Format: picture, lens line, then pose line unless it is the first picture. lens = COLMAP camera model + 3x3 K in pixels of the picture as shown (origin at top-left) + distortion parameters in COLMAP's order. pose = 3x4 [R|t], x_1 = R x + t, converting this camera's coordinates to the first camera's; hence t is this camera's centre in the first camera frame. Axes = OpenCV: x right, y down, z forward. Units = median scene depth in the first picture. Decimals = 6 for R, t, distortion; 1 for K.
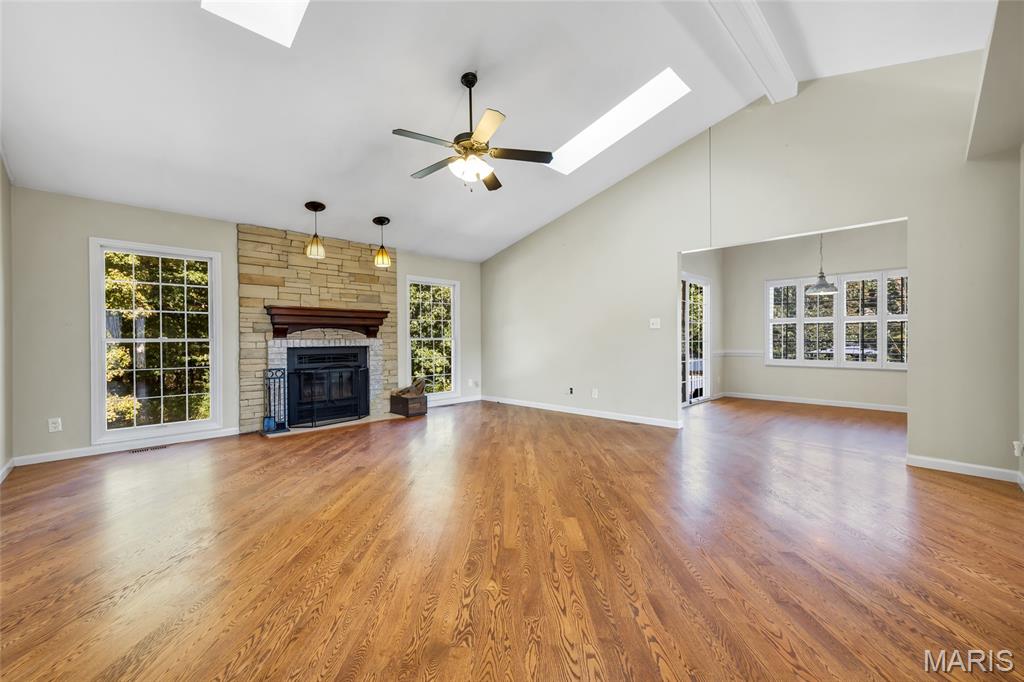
lens RADIAL K [[418.4, 0, 485.6], [0, 418.4, 343.5], [0, 0, 1]] dist [0.006640, -0.000172]
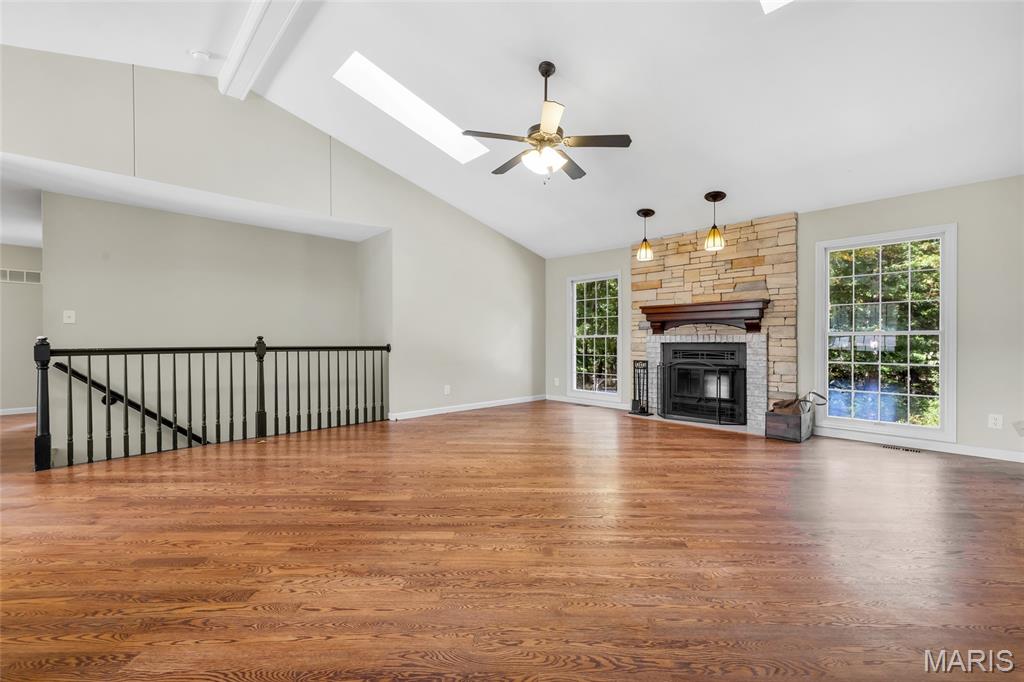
lens RADIAL K [[418.7, 0, 529.4], [0, 418.7, 344.9], [0, 0, 1]] dist [0.001402, 0.000312]
pose [[0.032060, 0.021100, -0.999263, 0.620695], [-0.005966, 0.999763, 0.020919, -0.005140], [0.999468, 0.005291, 0.032178, 0.610563]]
